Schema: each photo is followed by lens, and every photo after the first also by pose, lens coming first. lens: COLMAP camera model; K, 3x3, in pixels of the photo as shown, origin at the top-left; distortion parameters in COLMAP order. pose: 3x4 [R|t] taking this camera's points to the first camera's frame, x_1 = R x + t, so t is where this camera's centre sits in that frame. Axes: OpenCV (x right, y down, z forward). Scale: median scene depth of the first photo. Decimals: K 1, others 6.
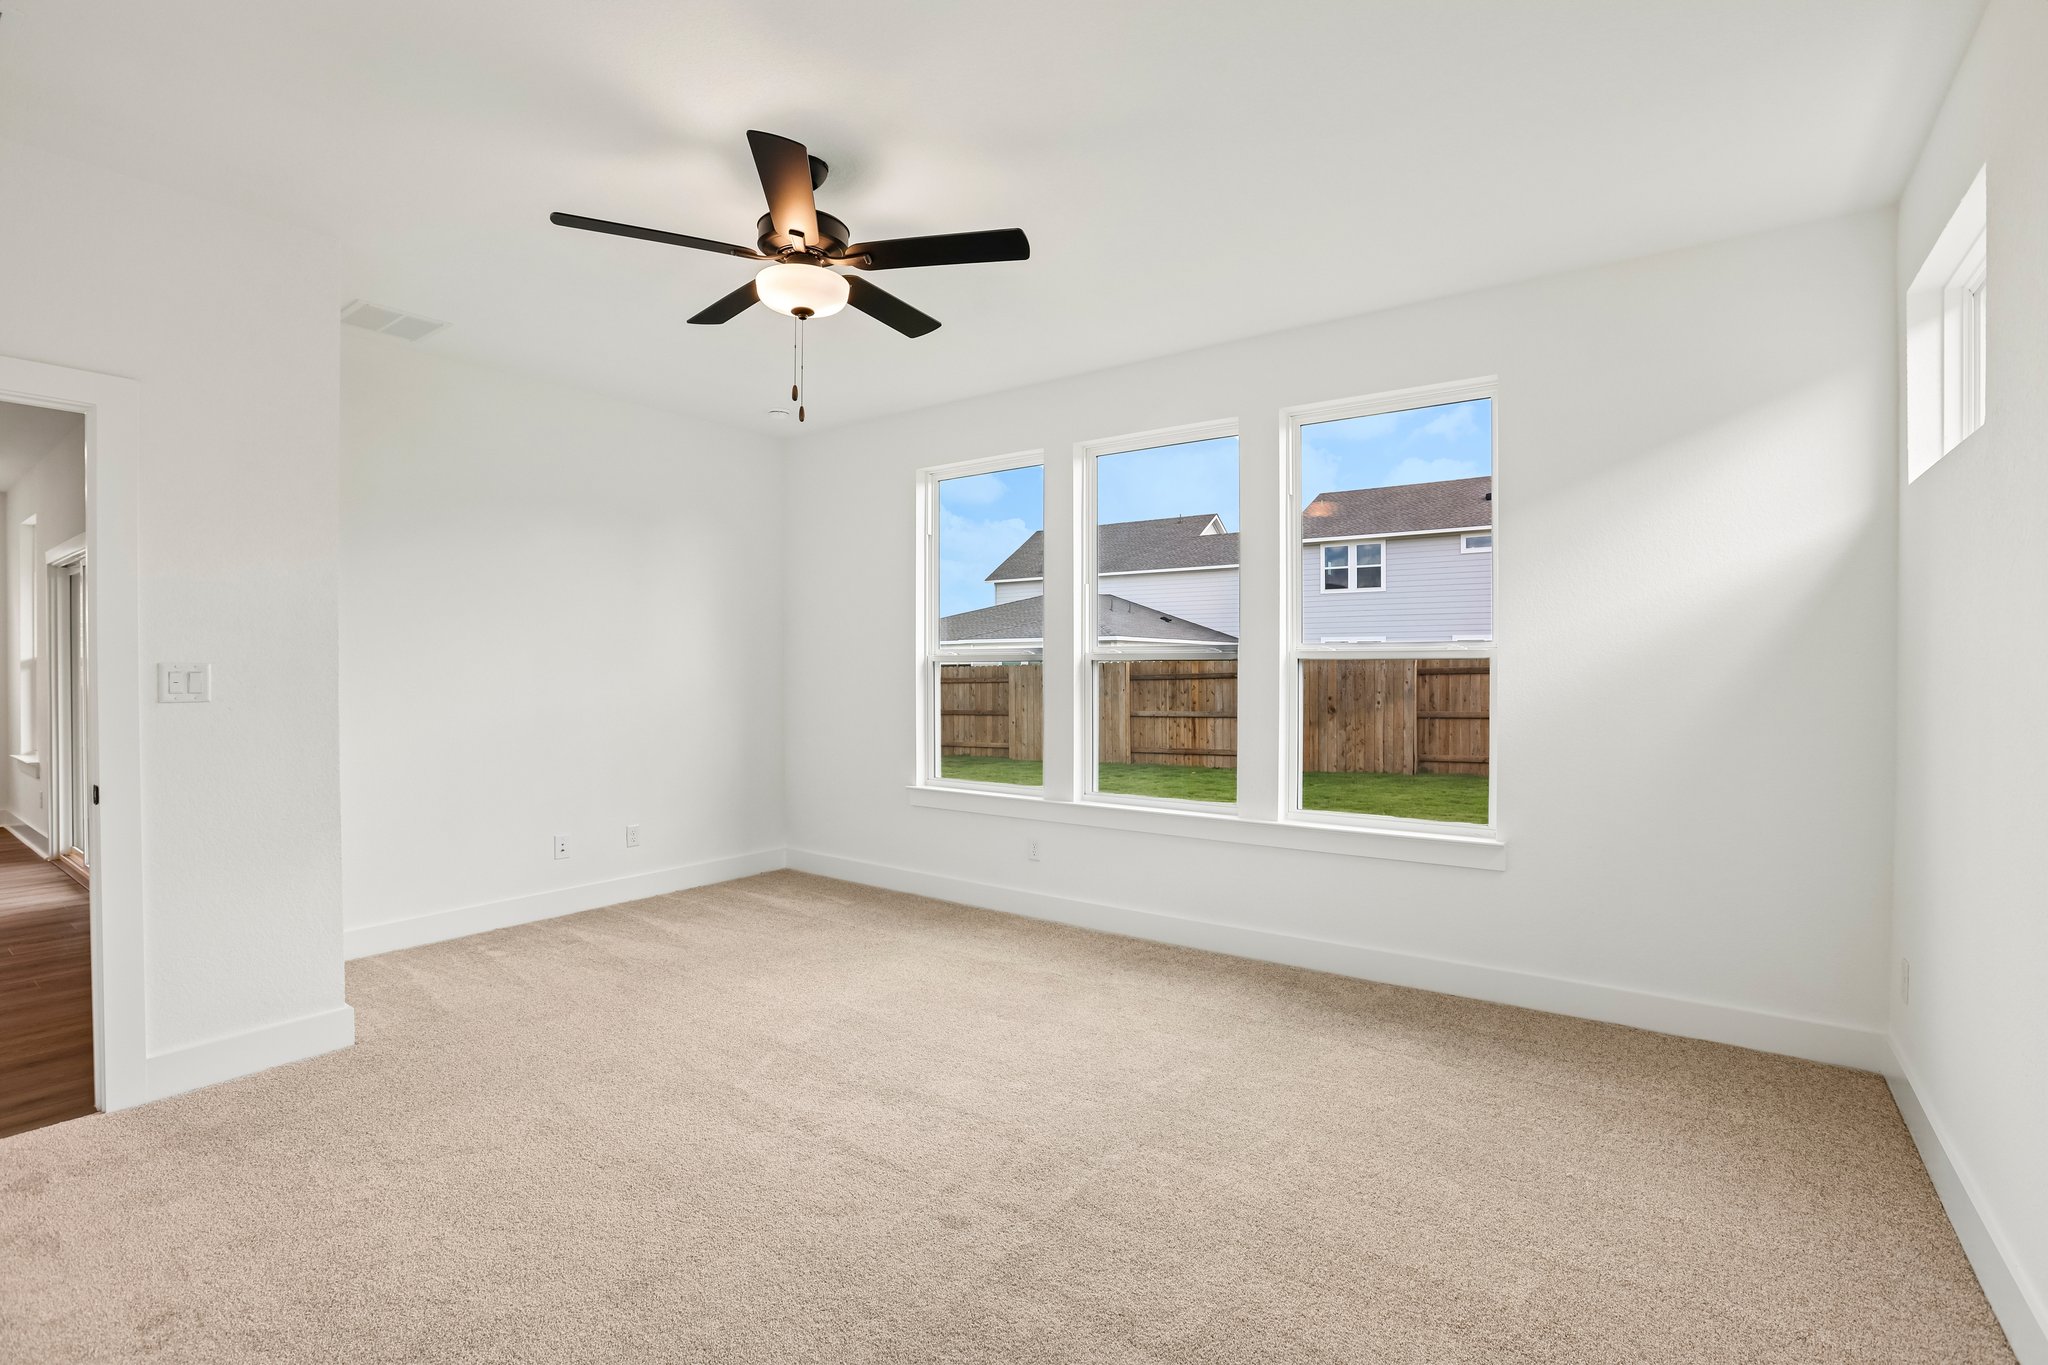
lens RADIAL K [[942.9, 0, 1025.2], [0, 942.9, 675.9], [0, 0, 1]] dist [-0.000782, -0.000057]
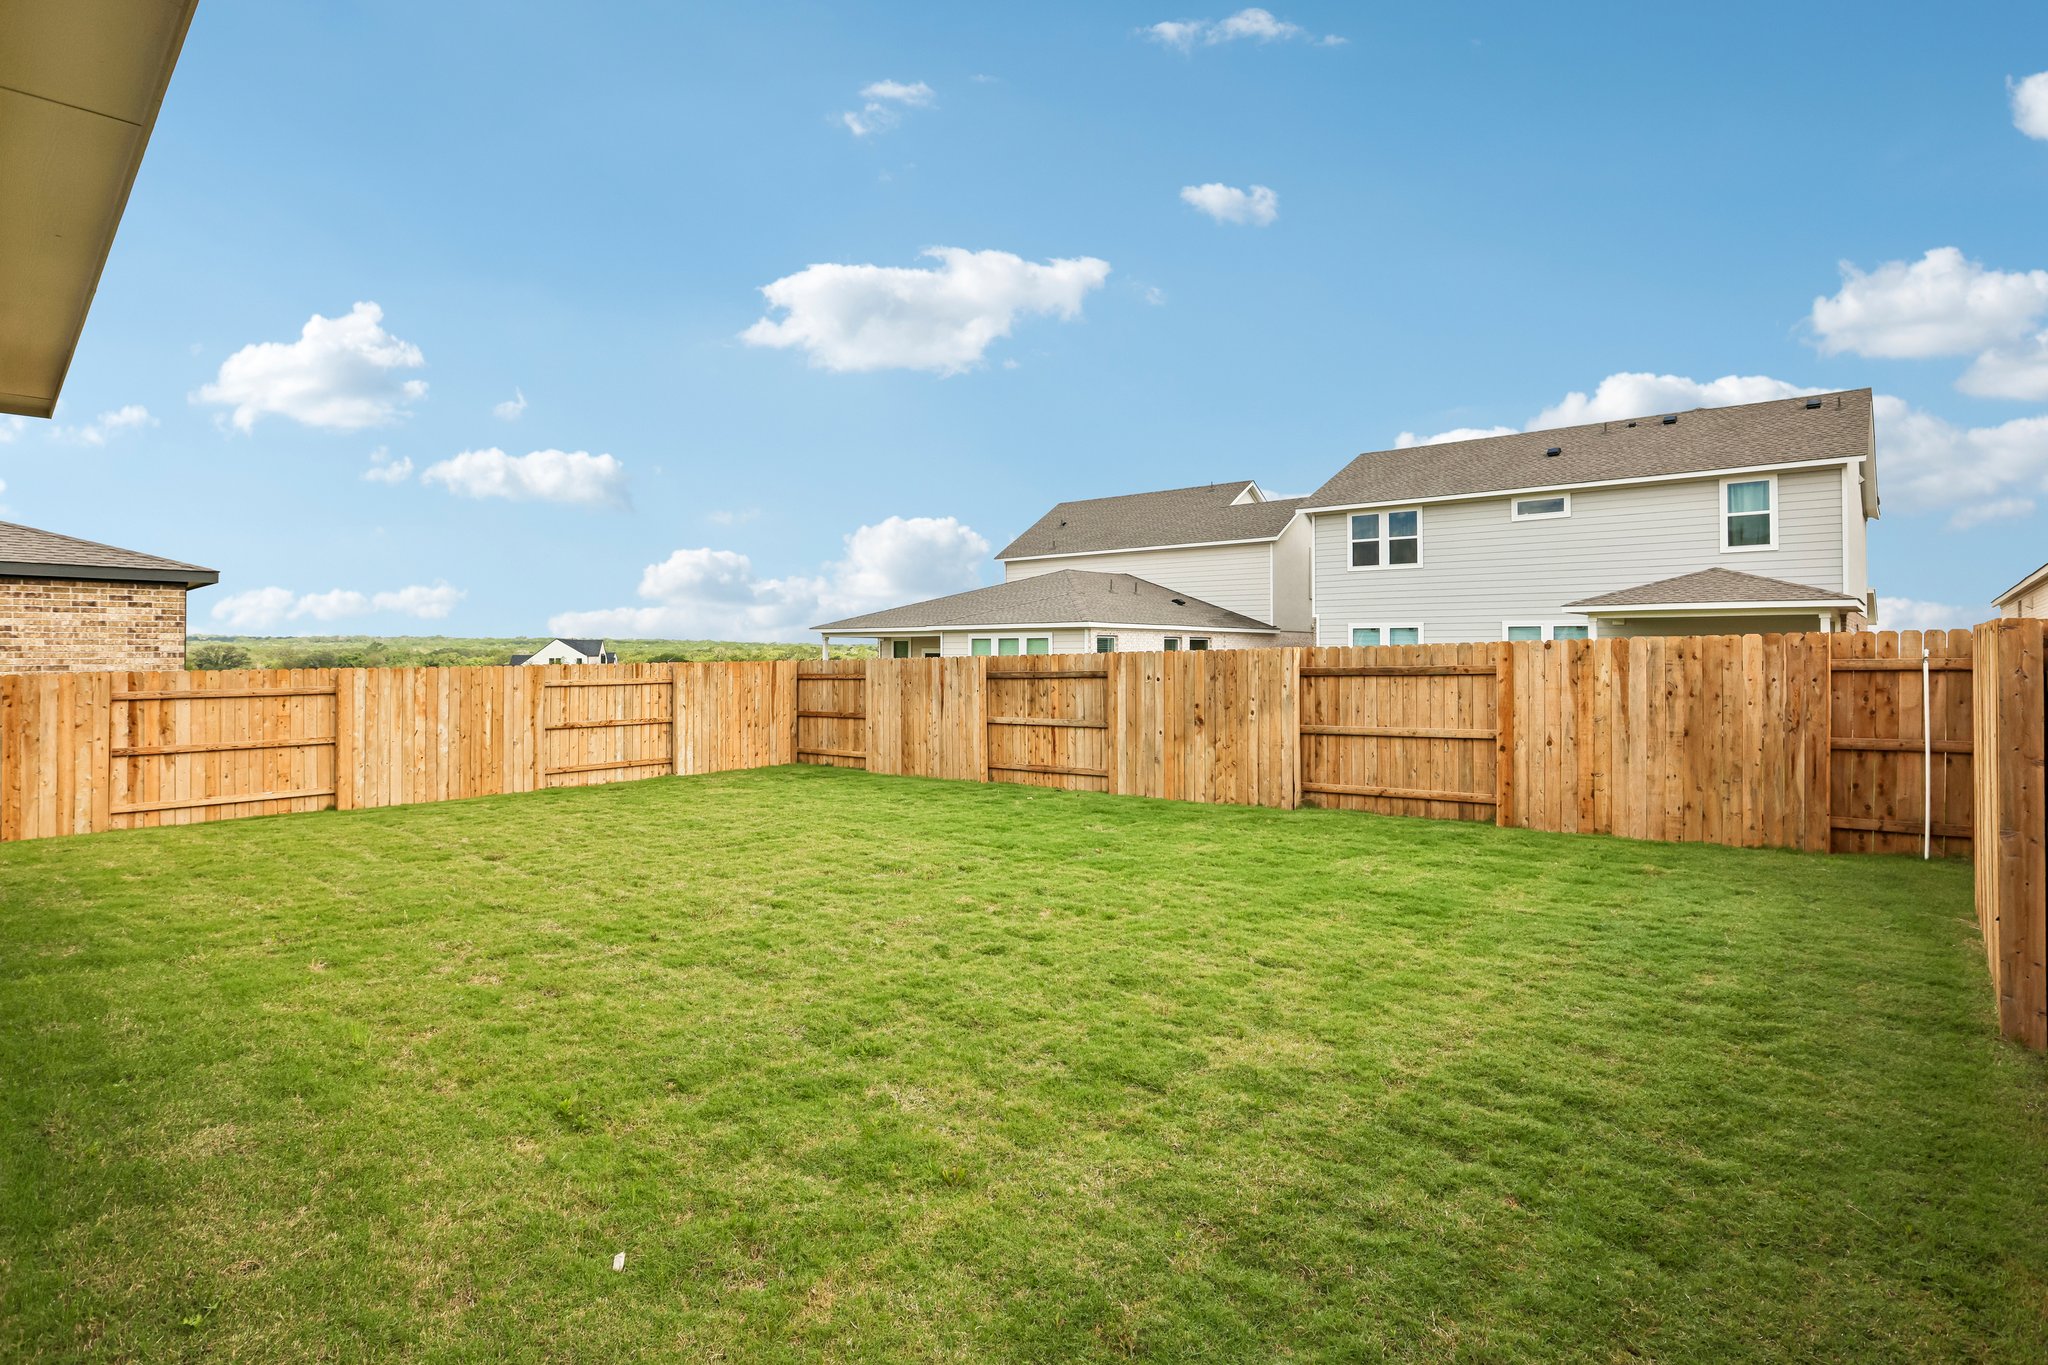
lens RADIAL K [[1021.4, 0, 1010.1], [0, 1021.4, 634.0], [0, 0, 1]] dist [-0.001532, -0.000026]
pose [[0.993696, 0.001889, -0.112091, 0.236254], [-0.005031, 0.999602, -0.027756, -0.009766], [0.111994, 0.028144, 0.993310, 0.135536]]
